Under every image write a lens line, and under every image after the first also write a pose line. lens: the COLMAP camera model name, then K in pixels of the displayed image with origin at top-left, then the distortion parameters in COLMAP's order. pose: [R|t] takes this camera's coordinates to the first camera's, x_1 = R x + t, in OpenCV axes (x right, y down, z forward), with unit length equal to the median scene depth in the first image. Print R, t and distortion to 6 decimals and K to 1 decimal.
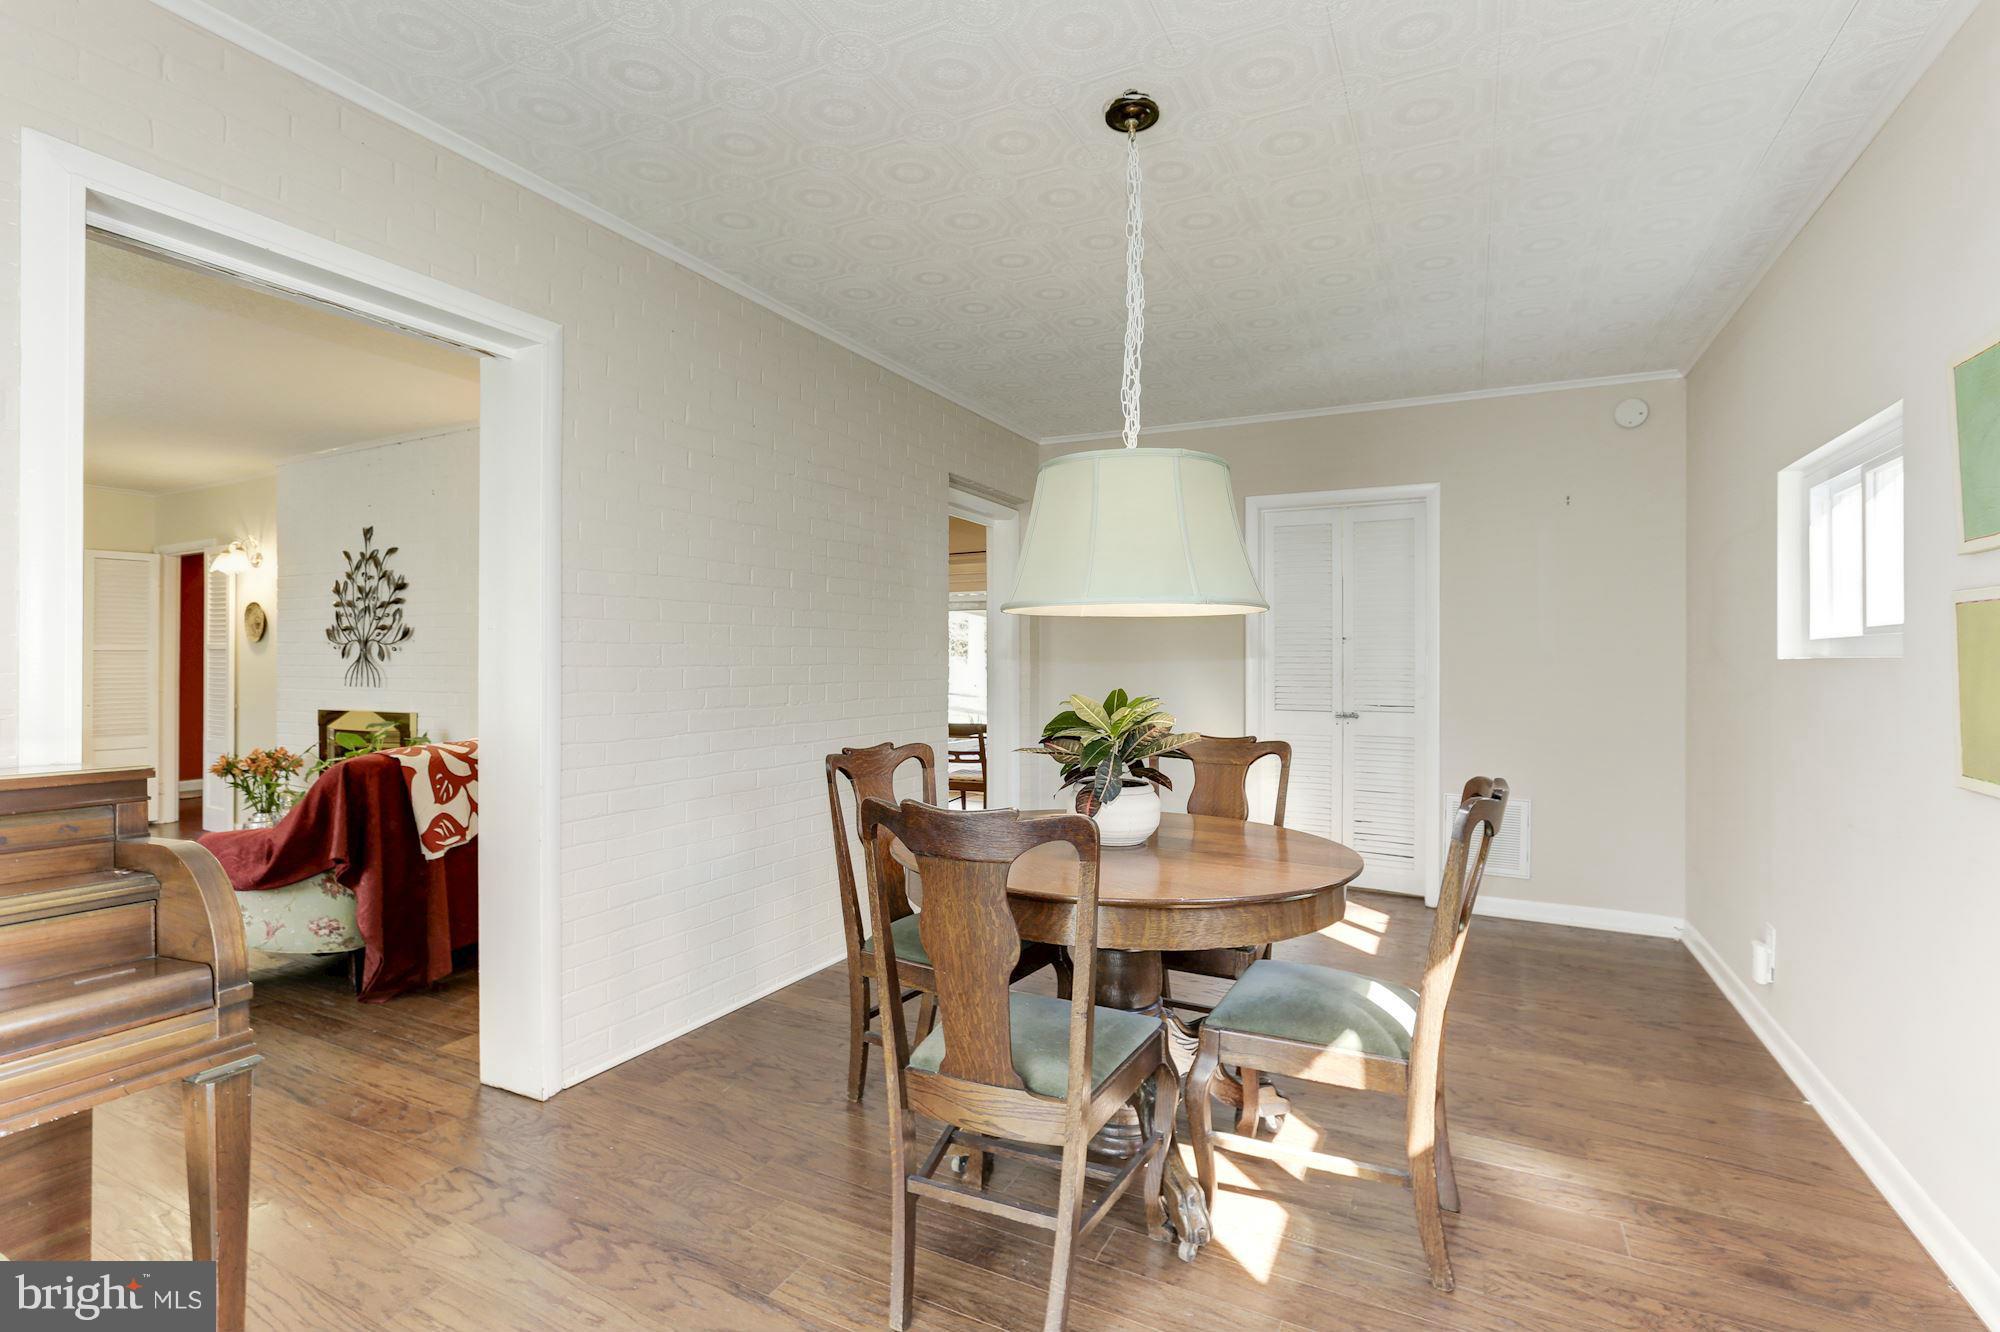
lens RADIAL K [[917.7, 0, 992.1], [0, 917.7, 652.2], [0, 0, 1]] dist [-0.037364, 0.013720]
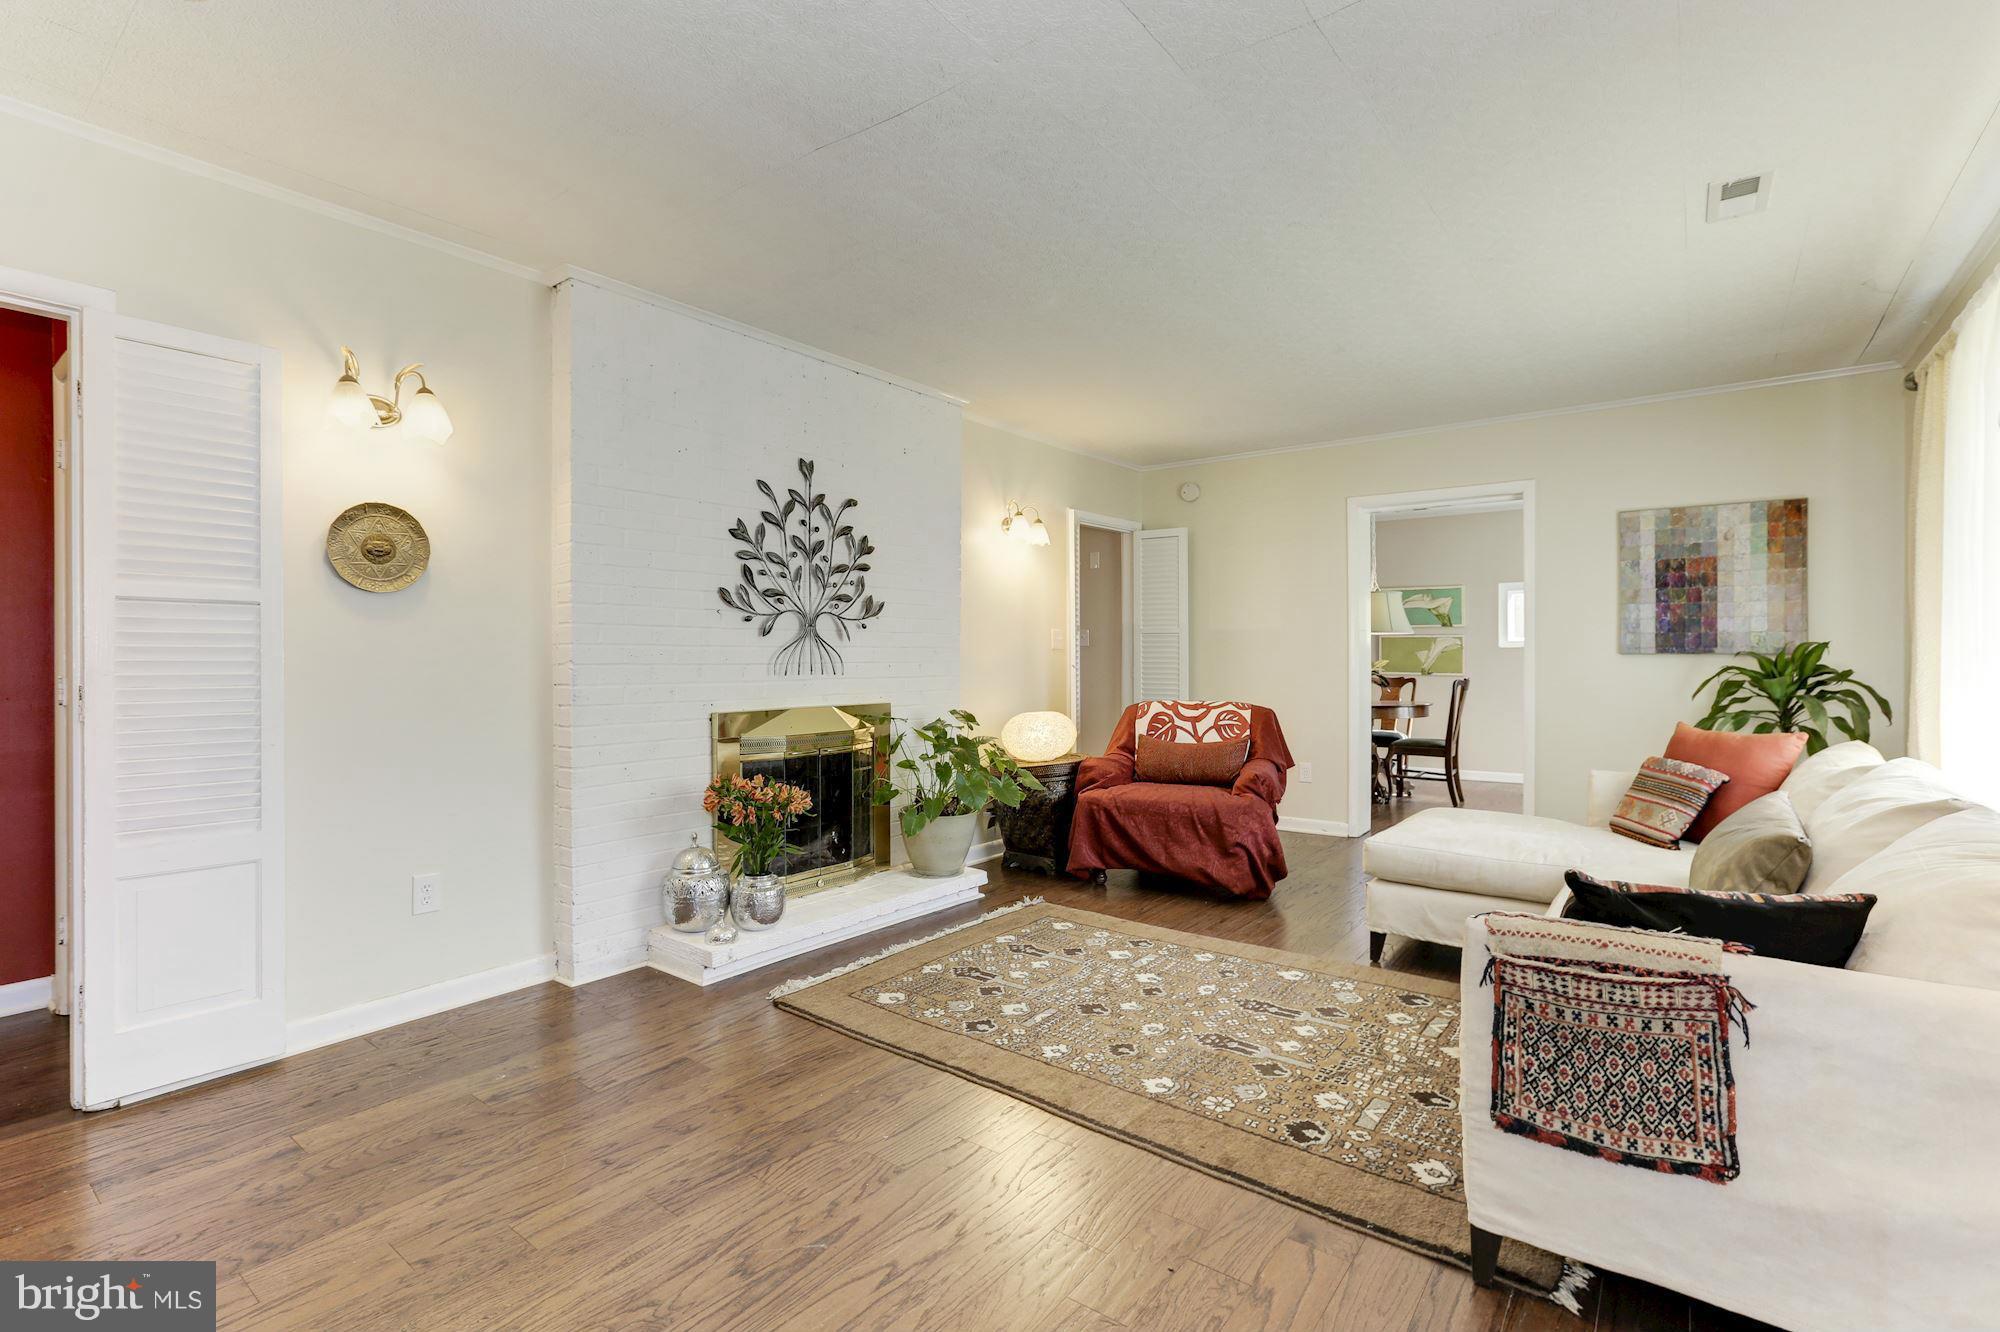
lens RADIAL K [[917.7, 0, 997.6], [0, 917.7, 665.2], [0, 0, 1]] dist [-0.037364, 0.013720]
pose [[0.175220, -0.007206, 0.984503, -1.431275], [-0.007818, 0.999931, 0.008711, 0.022969], [-0.984498, -0.009223, 0.175151, 0.725899]]
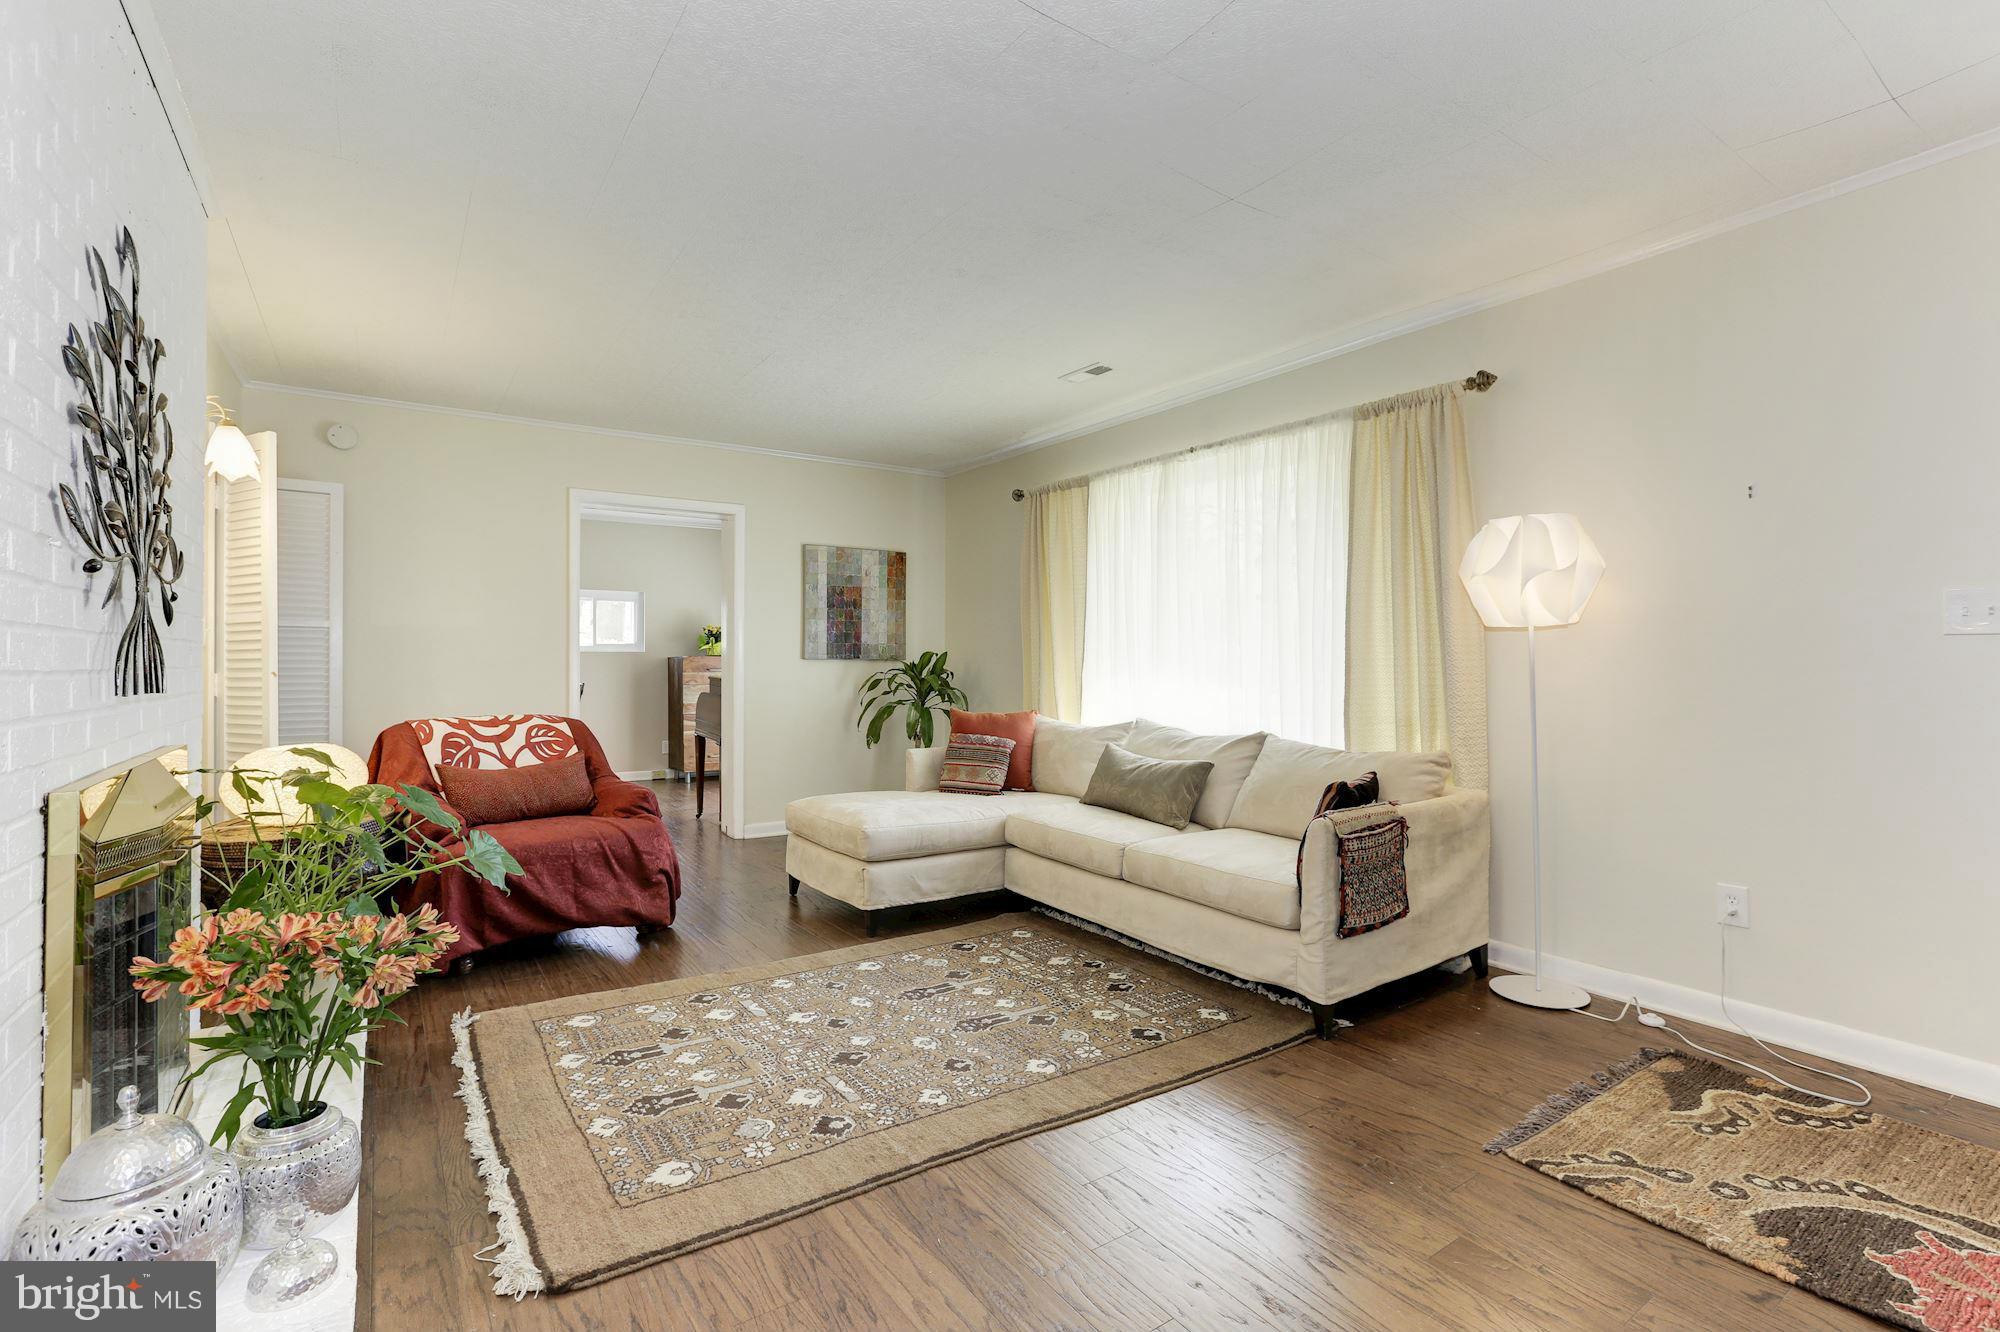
lens RADIAL K [[917.7, 0, 1007.6], [0, 917.7, 660.9], [0, 0, 1]] dist [-0.037364, 0.013720]
pose [[-0.884830, 0.001088, 0.465913, -1.173465], [-0.004239, 0.999937, -0.010385, 0.027759], [-0.465895, -0.011164, -0.884770, 1.169778]]
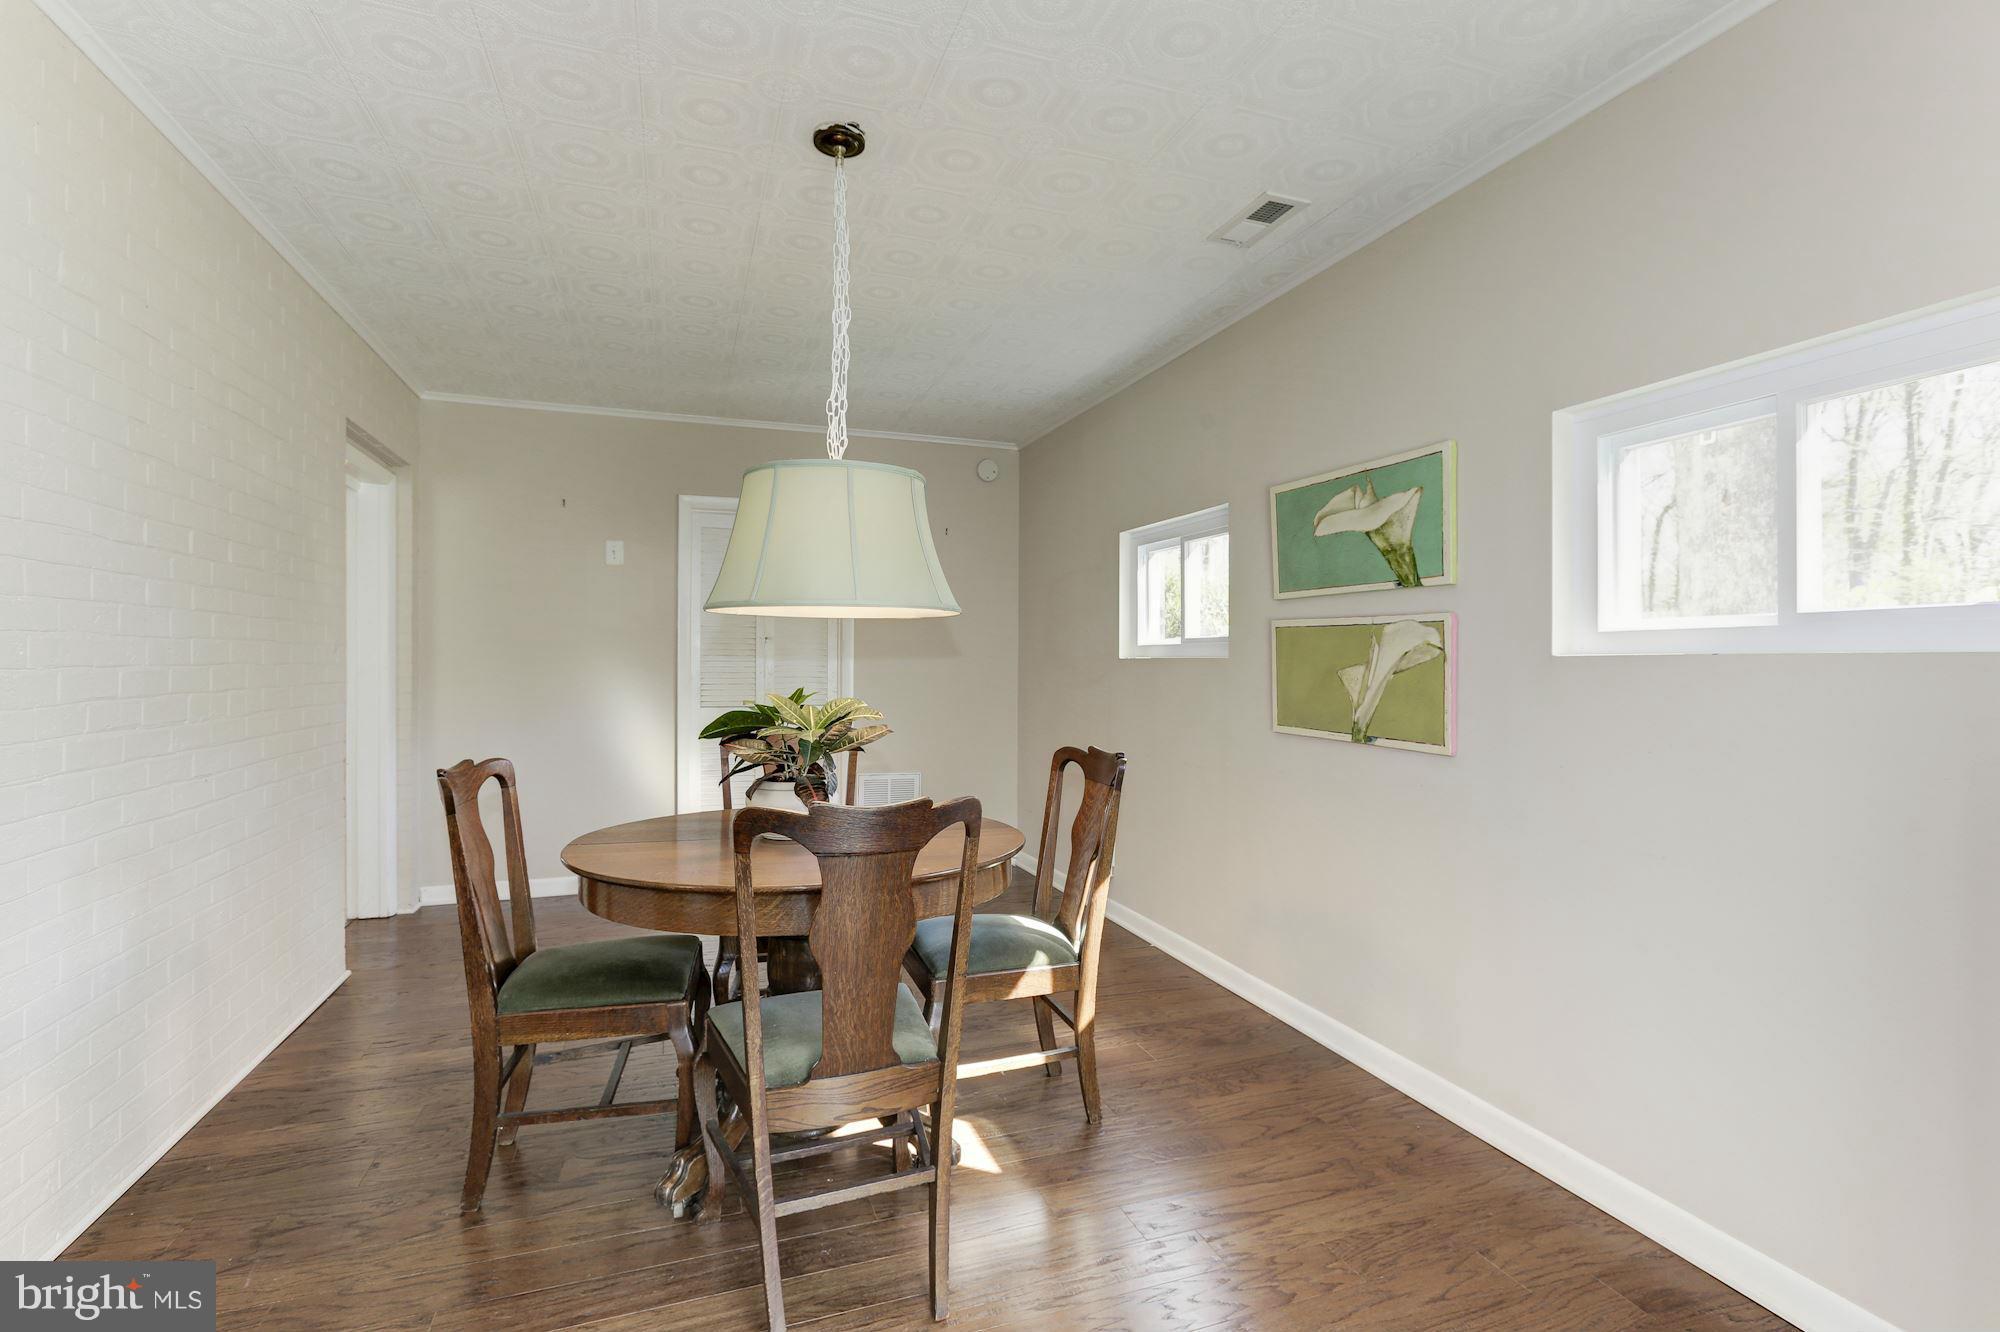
lens RADIAL K [[917.7, 0, 1006.4], [0, 917.7, 656.0], [0, 0, 1]] dist [-0.037364, 0.013720]
pose [[0.674429, 0.001400, 0.738338, -0.230005], [-0.006734, 0.999968, 0.004255, -0.000770], [-0.738309, -0.007842, 0.674417, 0.067266]]
